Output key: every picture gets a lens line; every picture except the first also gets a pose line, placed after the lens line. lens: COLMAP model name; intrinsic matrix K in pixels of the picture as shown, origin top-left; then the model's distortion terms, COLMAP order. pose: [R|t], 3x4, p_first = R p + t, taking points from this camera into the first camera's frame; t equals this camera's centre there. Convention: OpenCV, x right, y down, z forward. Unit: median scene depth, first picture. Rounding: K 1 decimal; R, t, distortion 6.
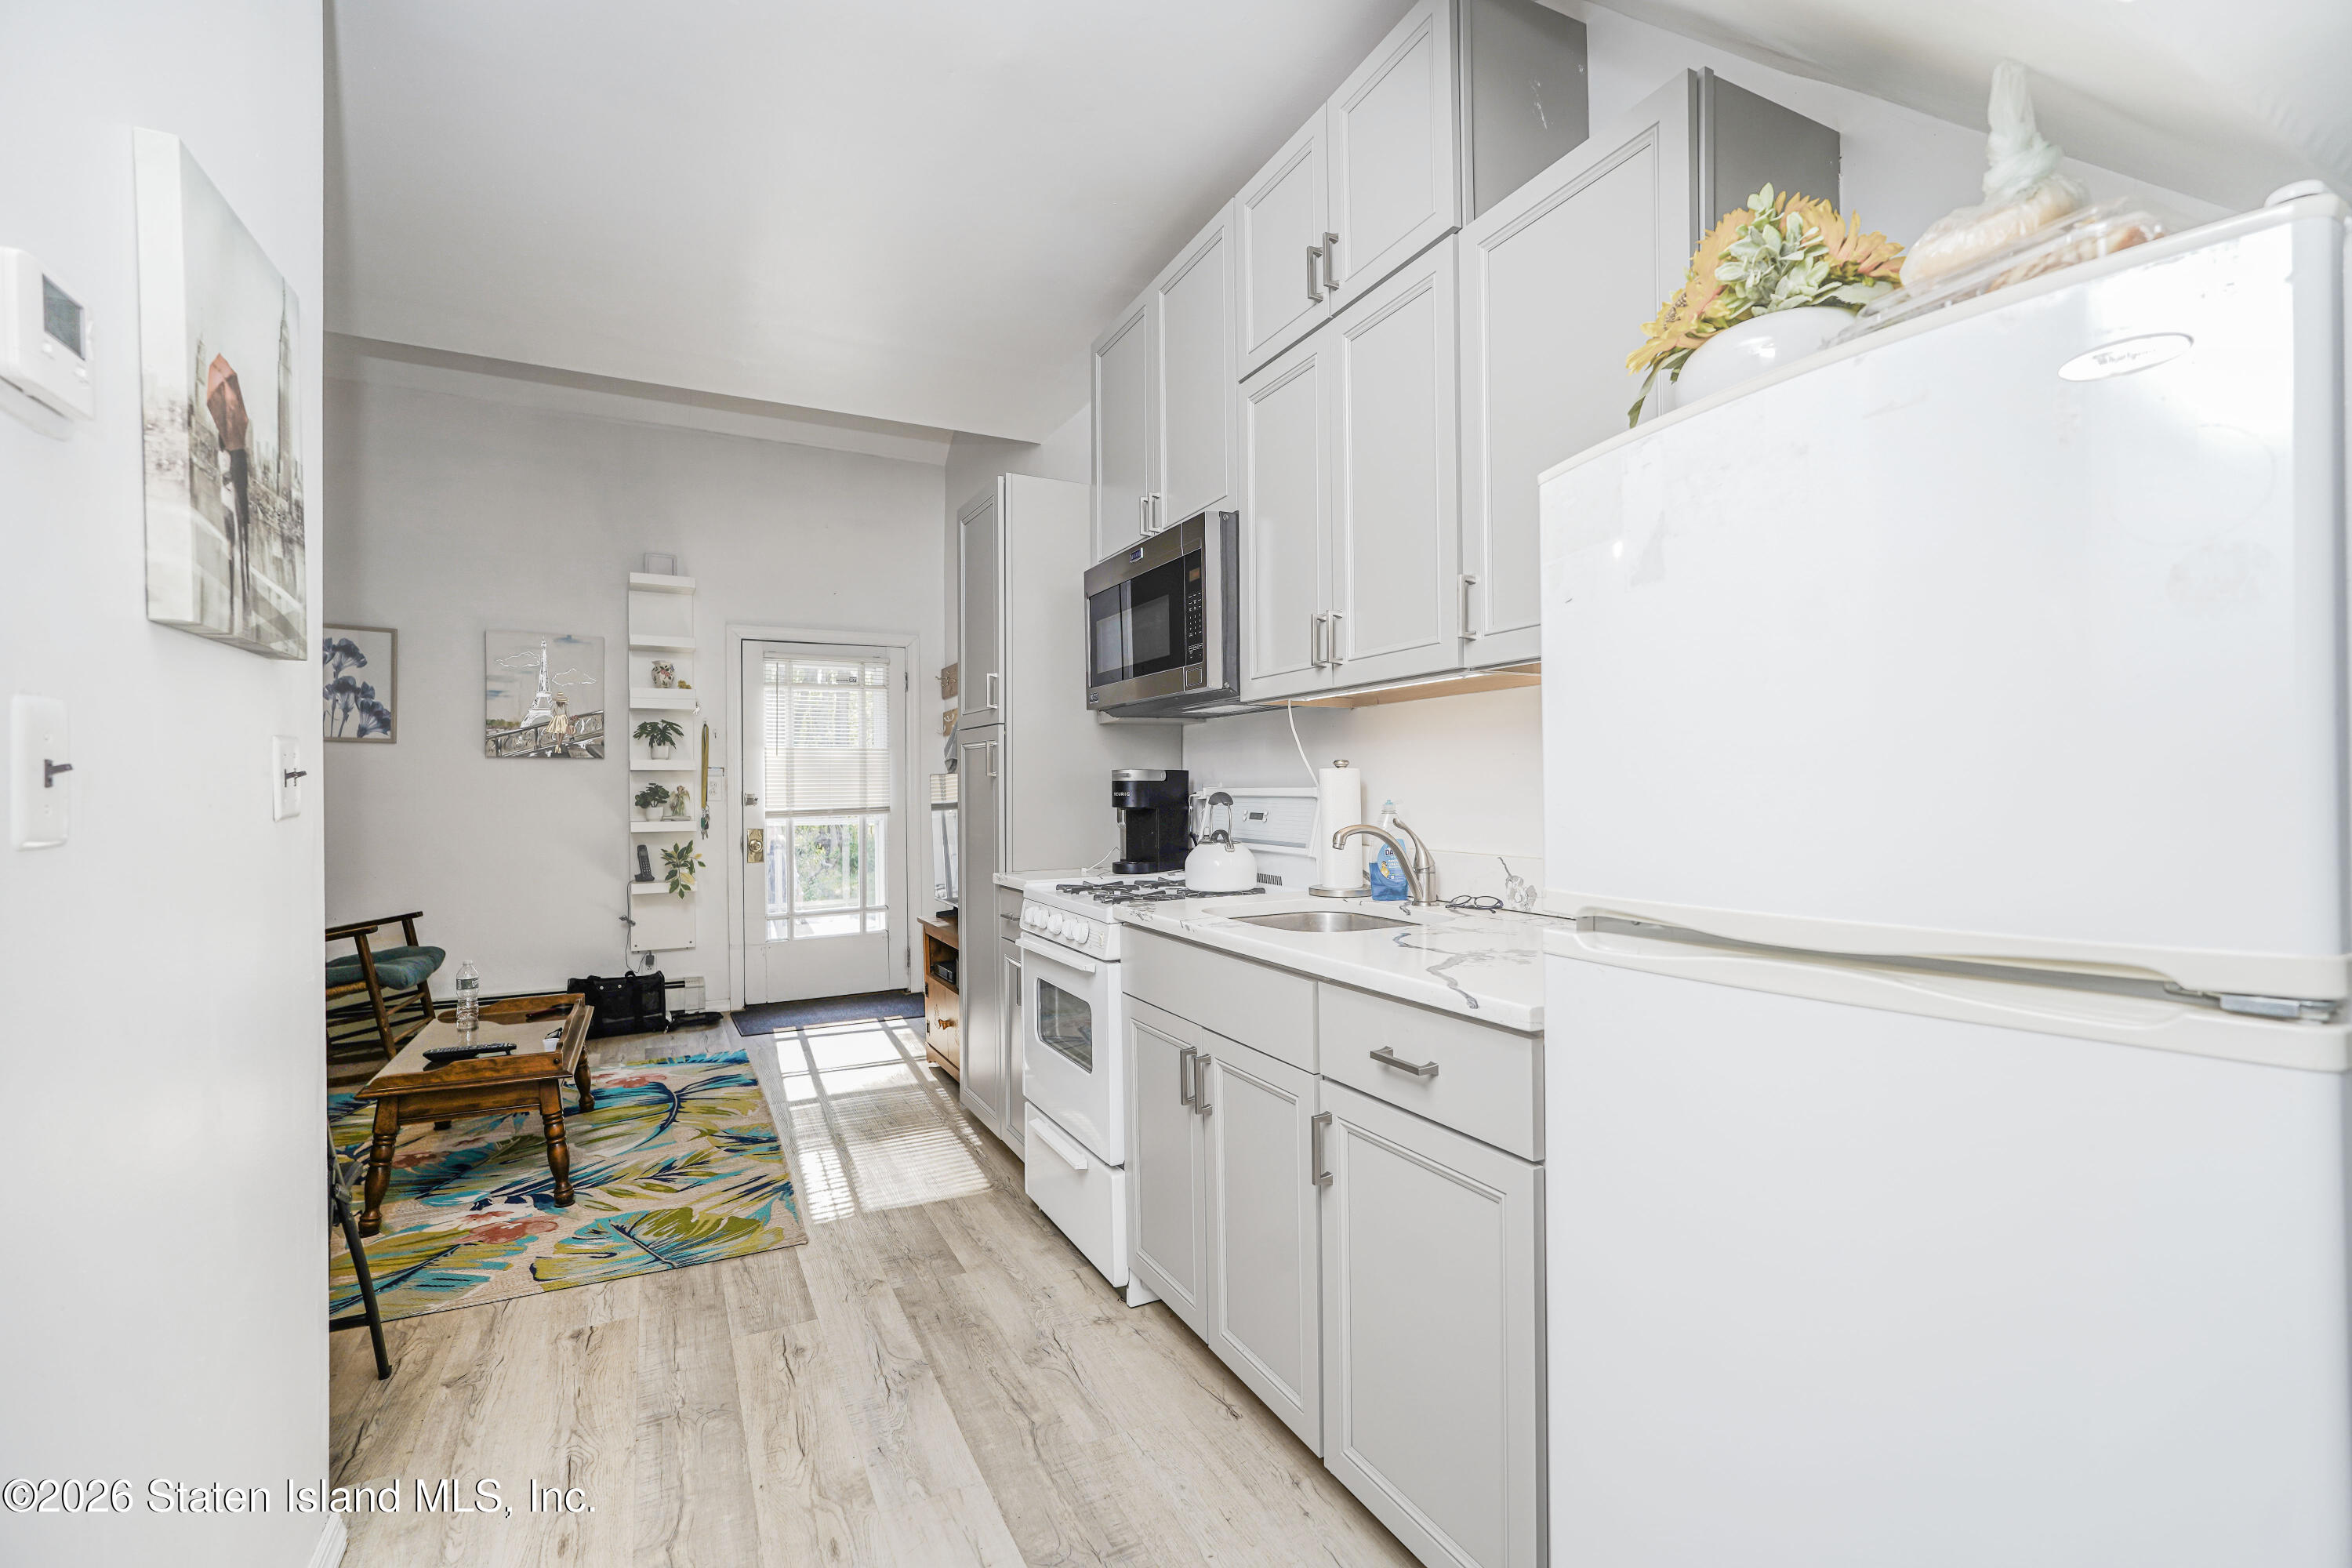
lens RADIAL K [[1054.8, 0, 1182.9], [0, 1054.8, 790.3], [0, 0, 1]] dist [-0.002485, -0.000025]
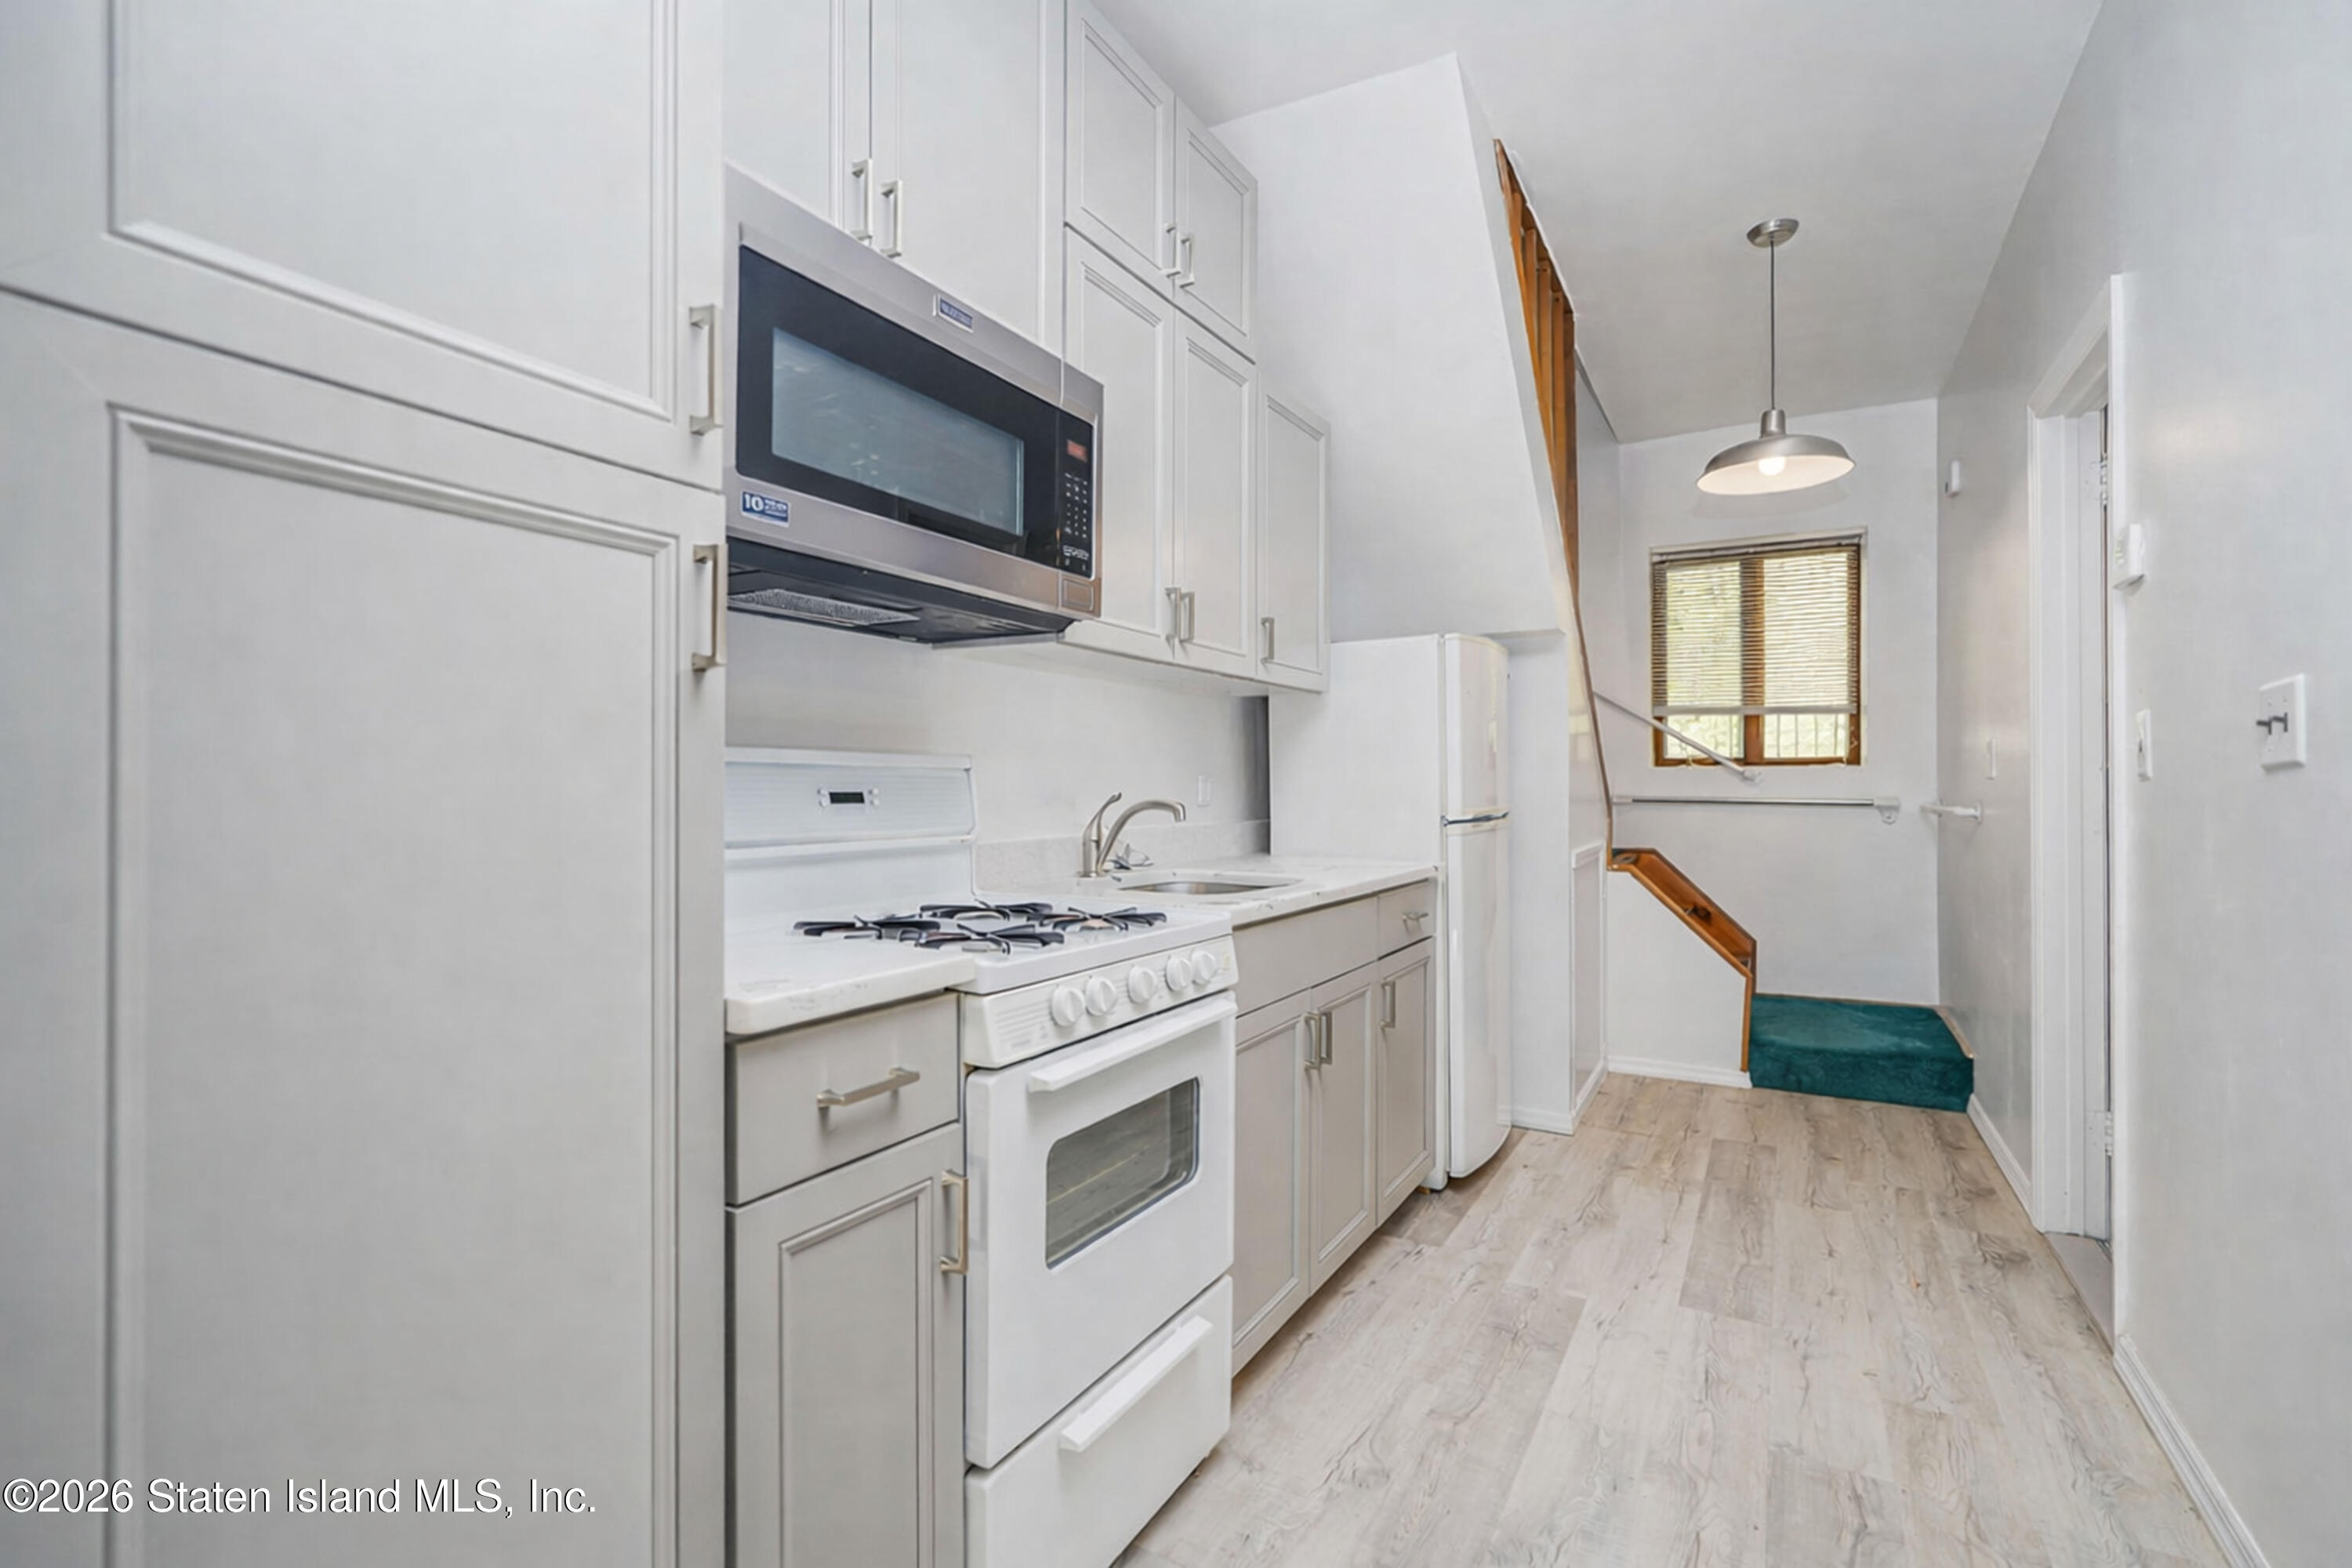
lens RADIAL K [[1054.8, 0, 1182.9], [0, 1054.8, 790.3], [0, 0, 1]] dist [-0.002485, -0.000025]
pose [[-0.554522, 0.006780, 0.832141, -0.361354], [0.003438, 0.999977, -0.005857, 0.016157], [-0.832162, -0.000387, -0.554533, 0.781956]]
